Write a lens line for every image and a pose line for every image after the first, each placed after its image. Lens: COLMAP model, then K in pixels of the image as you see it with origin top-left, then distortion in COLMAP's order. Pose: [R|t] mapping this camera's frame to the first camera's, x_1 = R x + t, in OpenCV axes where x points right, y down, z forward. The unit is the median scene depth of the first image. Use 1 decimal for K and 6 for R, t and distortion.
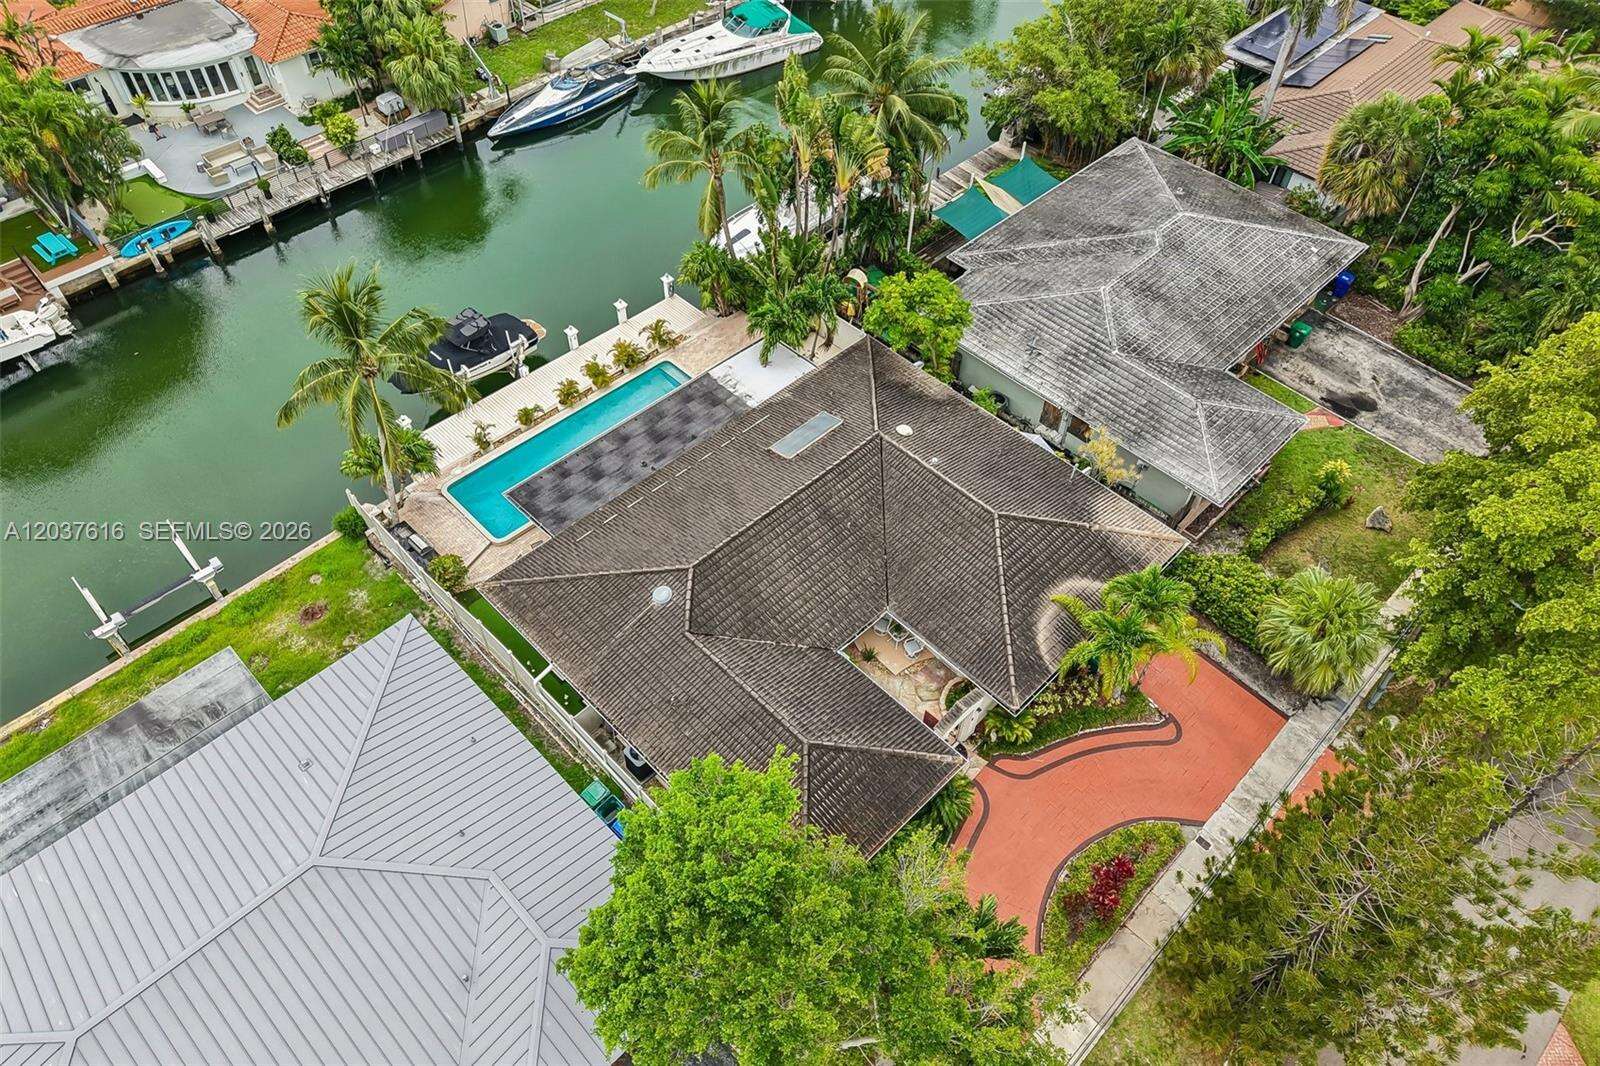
lens RADIAL K [[1079.8, 0, 801.6], [0, 1079.8, 521.8], [0, 0, 1]] dist [0.020719, -0.021185]
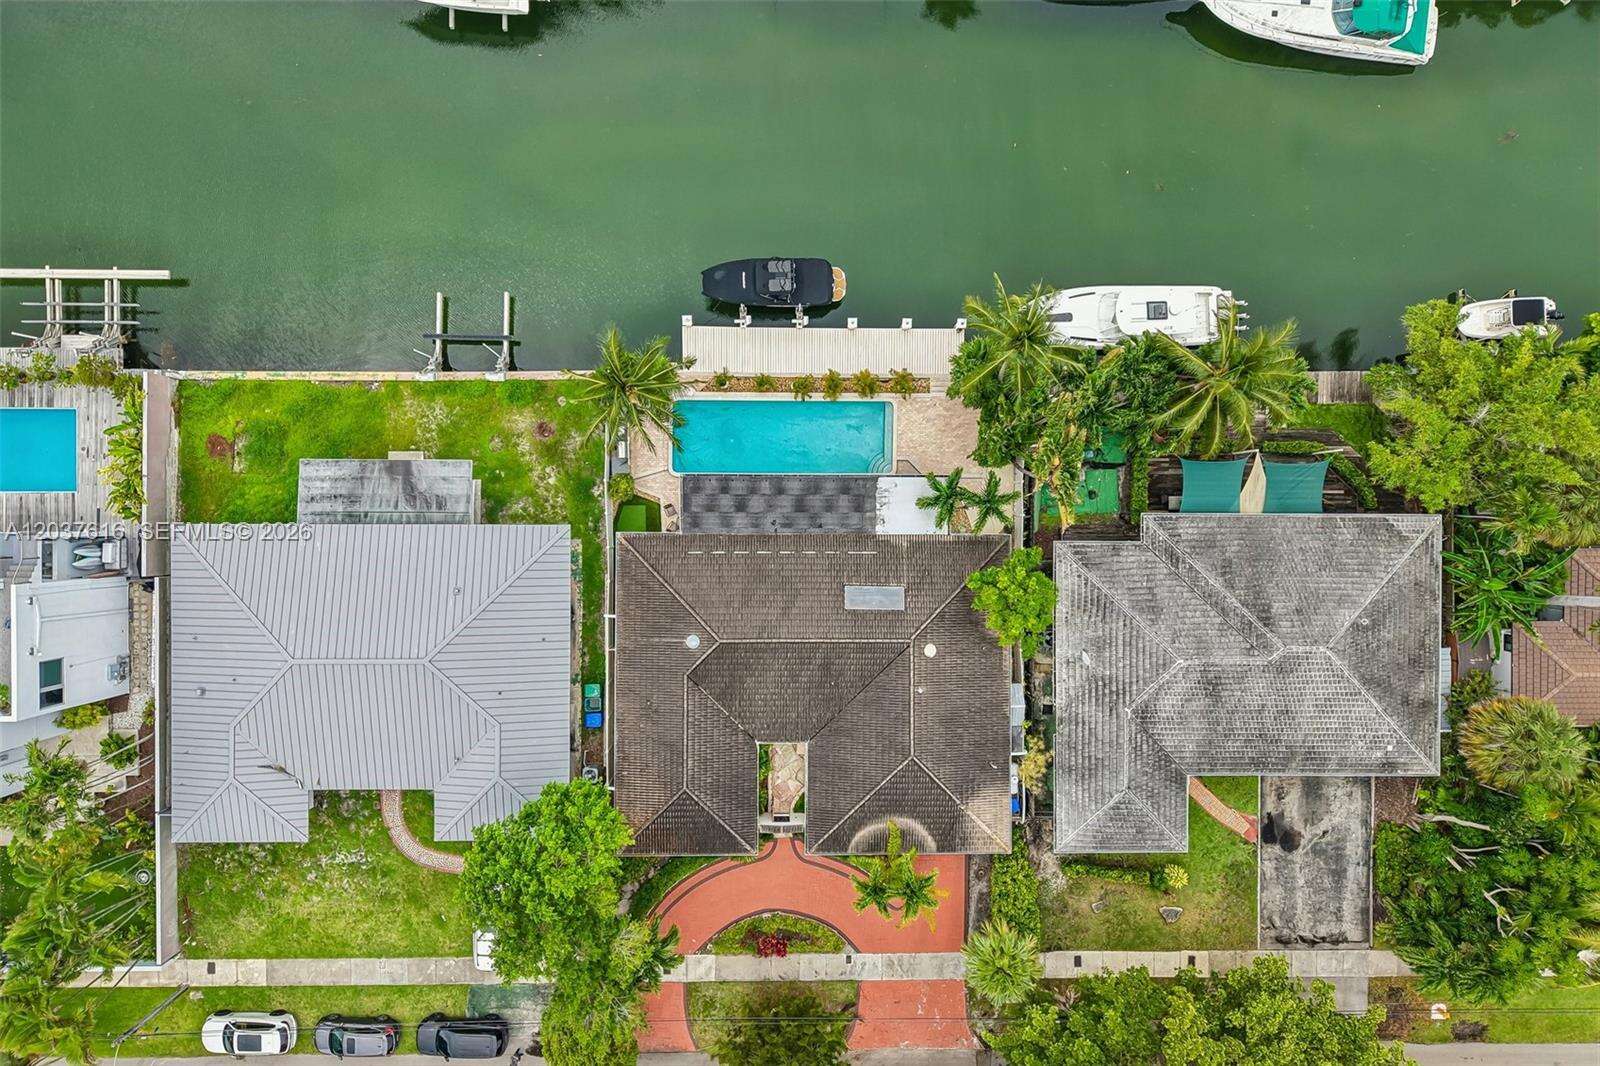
lens RADIAL K [[1079.8, 0, 799.3], [0, 1079.8, 535.7], [0, 0, 1]] dist [0.020719, -0.021185]
pose [[0.708098, 0.706110, -0.002356, -0.101402], [-0.543131, 0.546786, 0.637208, -0.831378], [0.451227, -0.449926, 0.770689, -0.002151]]
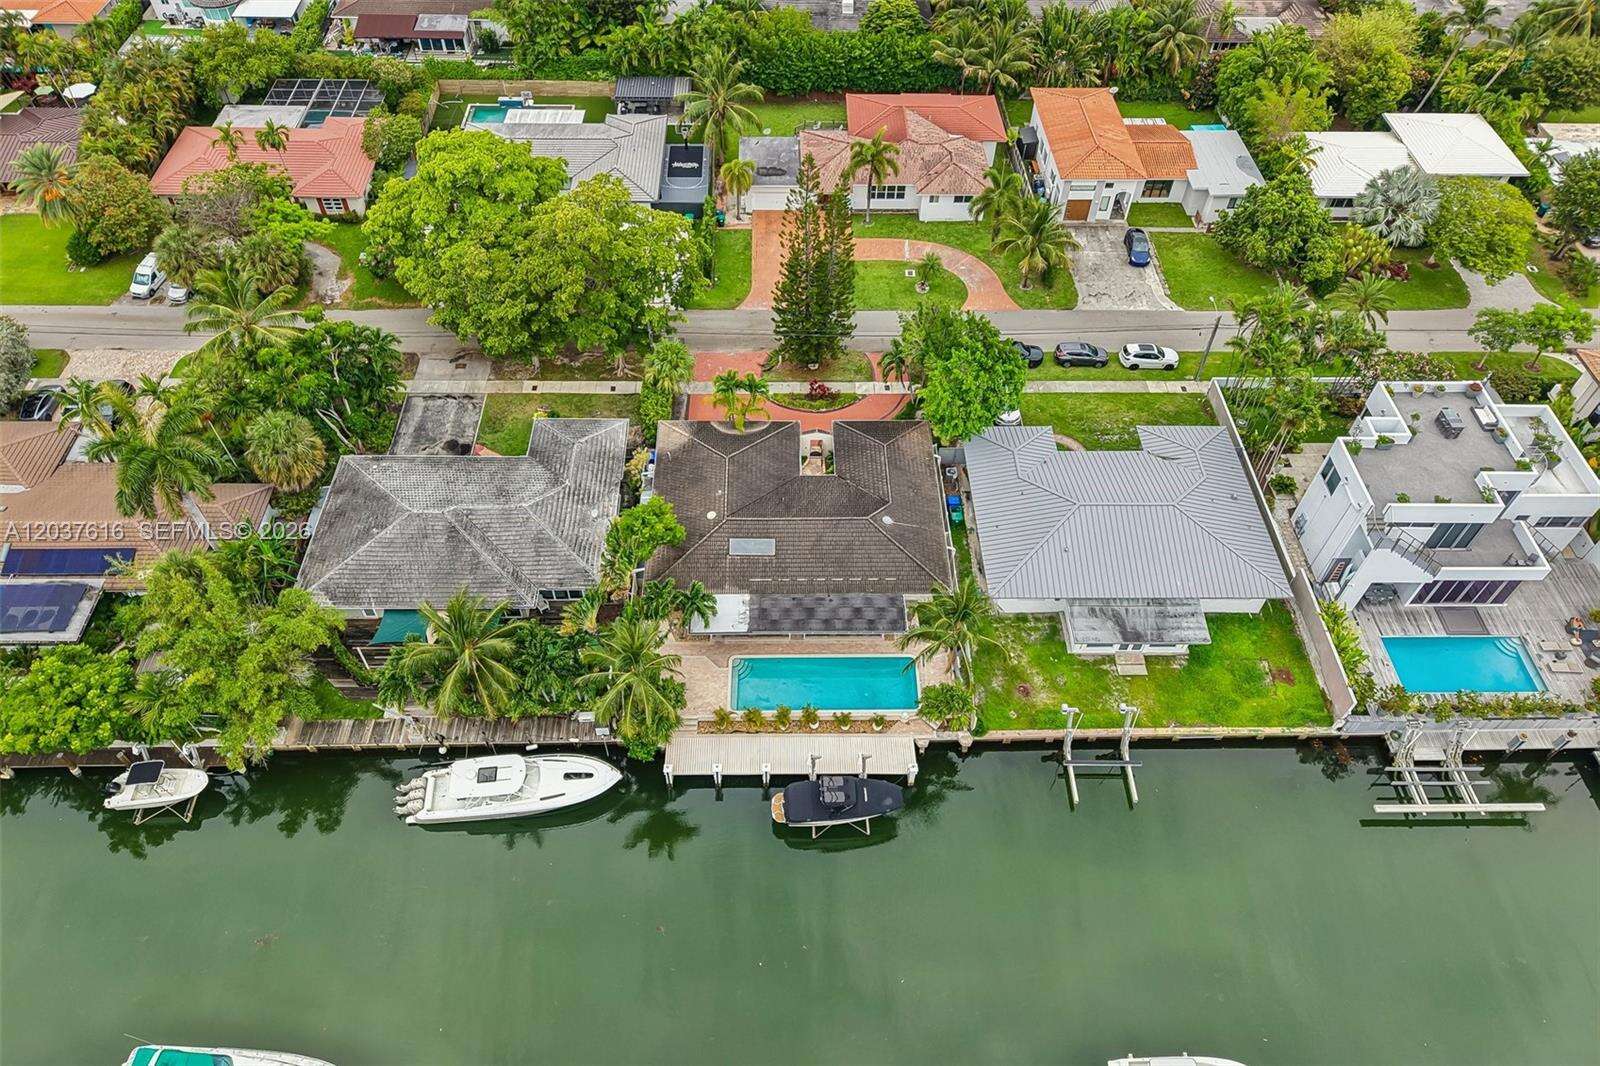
lens RADIAL K [[1079.8, 0, 797.9], [0, 1079.8, 536.0], [0, 0, 1]] dist [0.020719, -0.021185]
pose [[-0.721049, -0.553584, 0.416694, -0.689050], [0.502501, -0.003734, 0.864568, -1.400000], [-0.477055, 0.832785, 0.280869, 0.441711]]
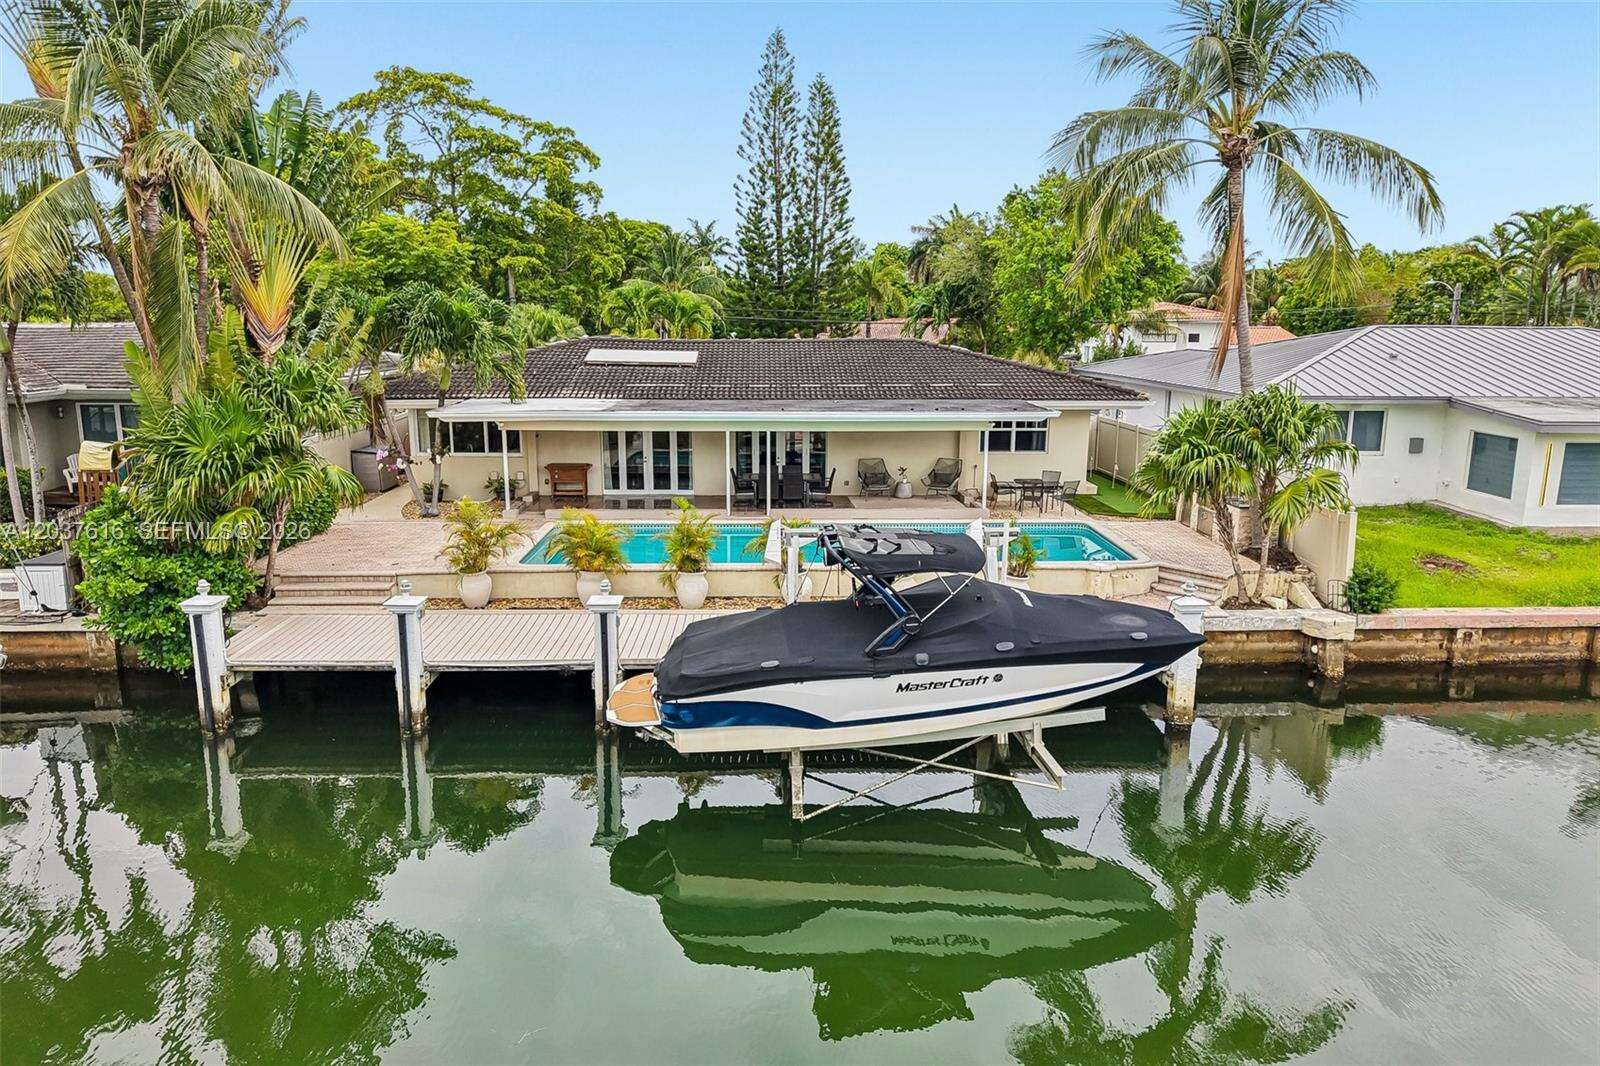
lens RADIAL K [[1079.8, 0, 802.8], [0, 1079.8, 534.9], [0, 0, 1]] dist [0.020719, -0.021185]
pose [[-0.734223, -0.167918, 0.657815, -0.514494], [0.503777, 0.514774, 0.693698, -0.422158], [-0.455110, 0.840721, -0.293365, 1.167393]]
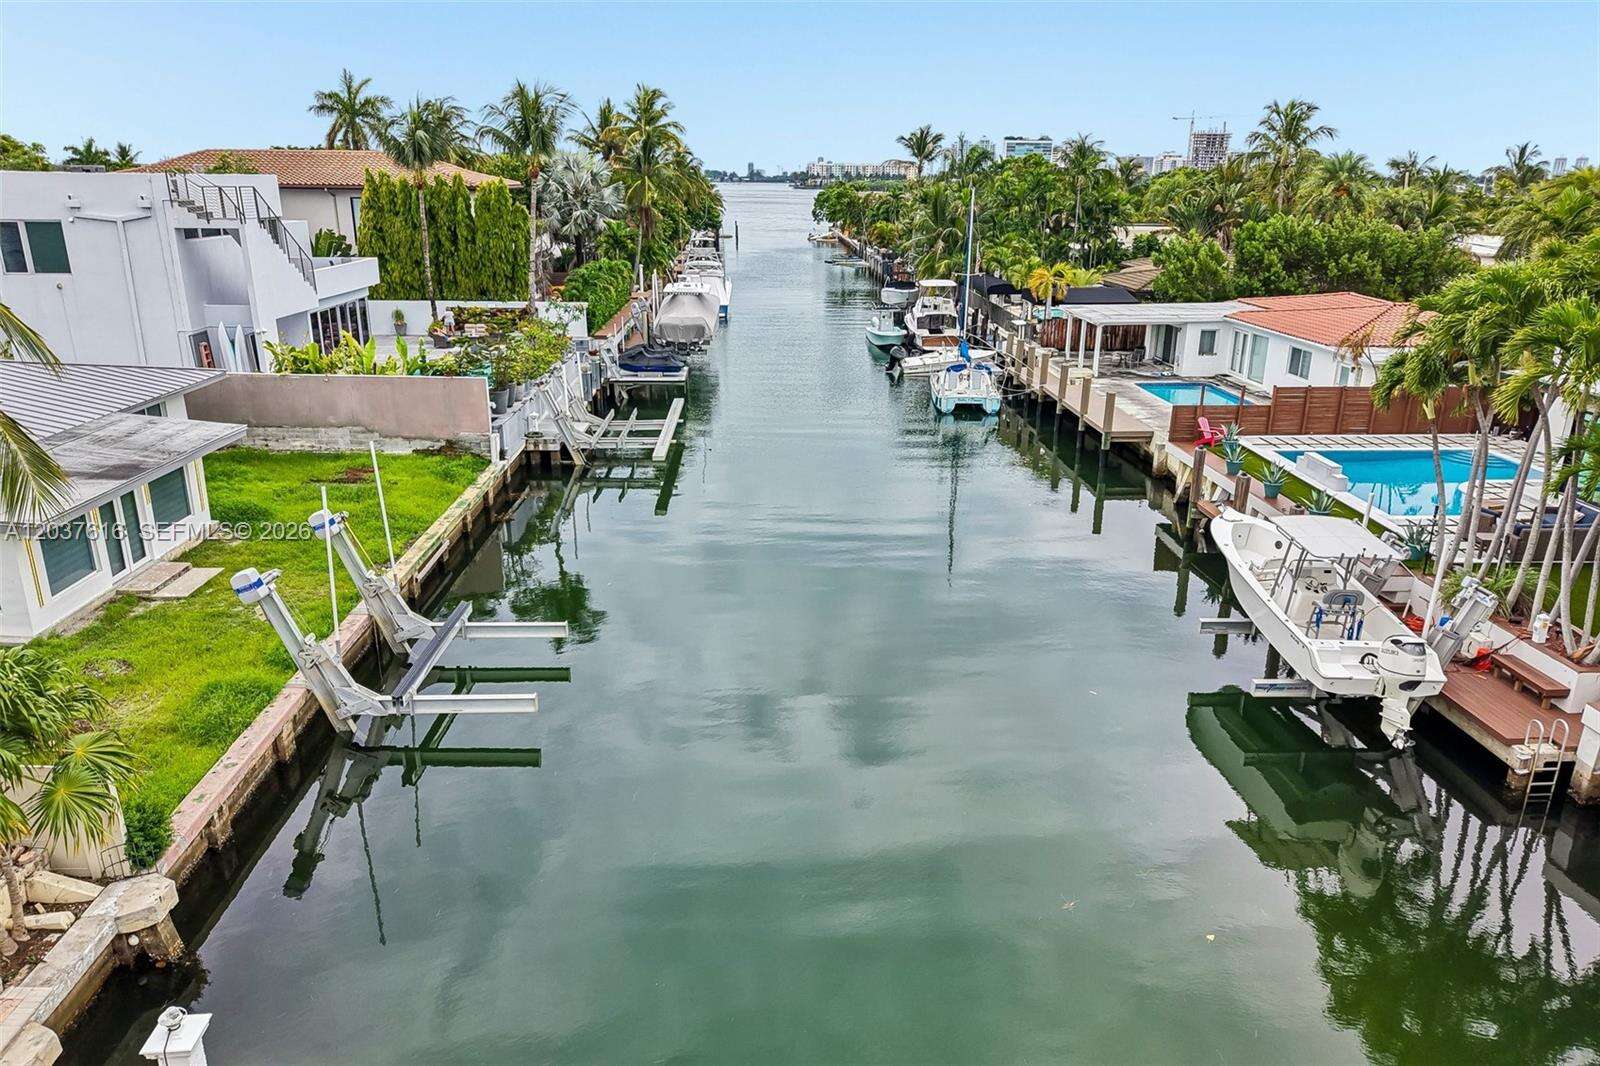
lens RADIAL K [[1079.8, 0, 794.8], [0, 1079.8, 531.6], [0, 0, 1]] dist [0.020719, -0.021185]
pose [[-0.688981, 0.196216, -0.697713, -0.323248], [-0.576327, 0.435414, 0.691565, -0.392404], [0.439490, 0.878586, -0.186907, 1.028004]]
